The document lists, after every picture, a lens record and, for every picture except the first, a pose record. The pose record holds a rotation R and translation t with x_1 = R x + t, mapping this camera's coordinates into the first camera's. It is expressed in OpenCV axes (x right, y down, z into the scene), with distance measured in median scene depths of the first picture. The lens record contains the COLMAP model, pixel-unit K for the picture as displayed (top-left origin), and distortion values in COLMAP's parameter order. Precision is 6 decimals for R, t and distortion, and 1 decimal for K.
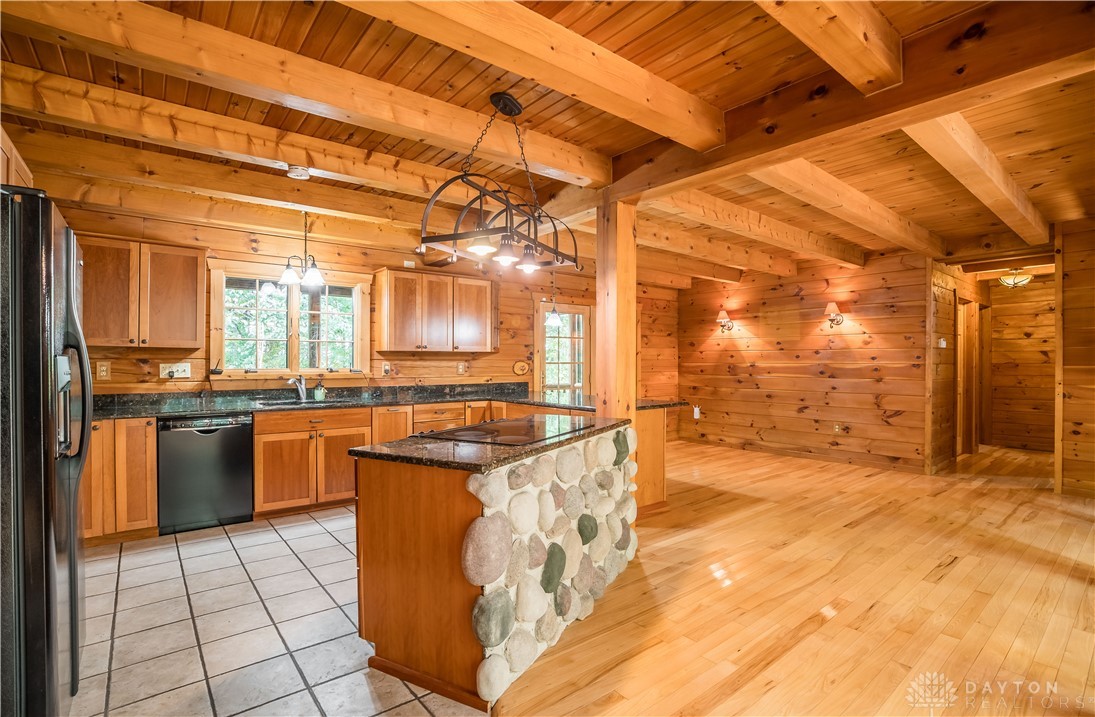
lens RADIAL K [[504.8, 0, 544.7], [0, 504.8, 361.0], [0, 0, 1]] dist [-0.003756, -0.000402]
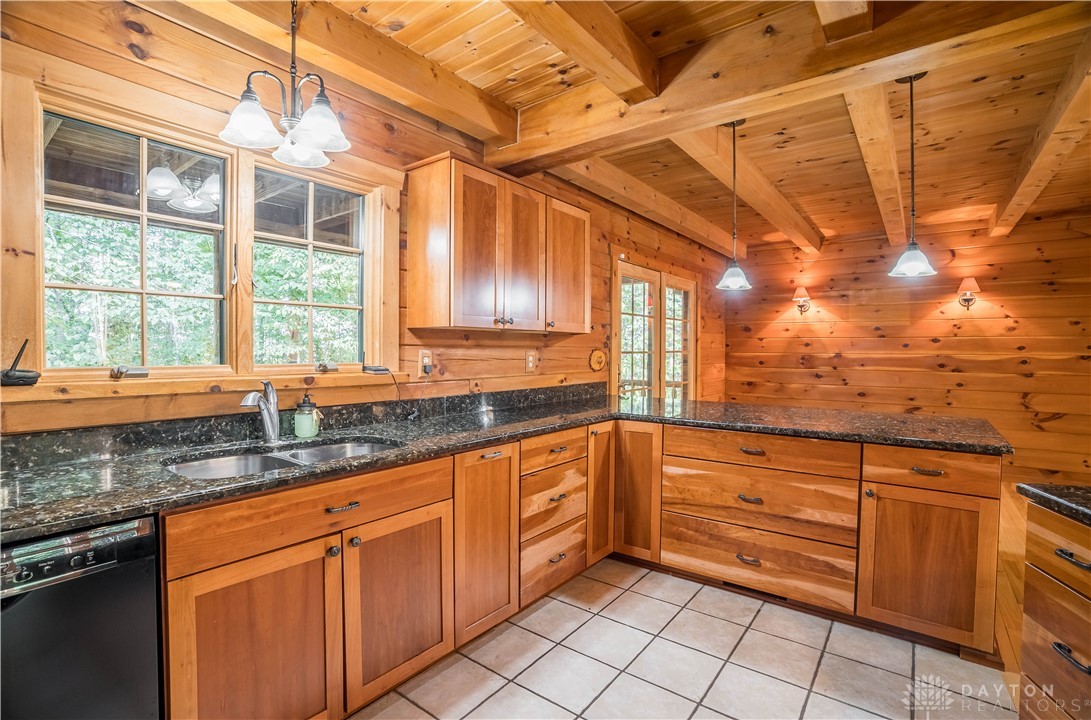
lens RADIAL K [[494.4, 0, 548.8], [0, 494.4, 361.6], [0, 0, 1]] dist [-0.012765, 0.001152]
pose [[0.971954, -0.000931, 0.235170, -0.270017], [-0.005124, 0.999671, 0.025135, 0.000409], [-0.235116, -0.025635, 0.971629, 0.422750]]
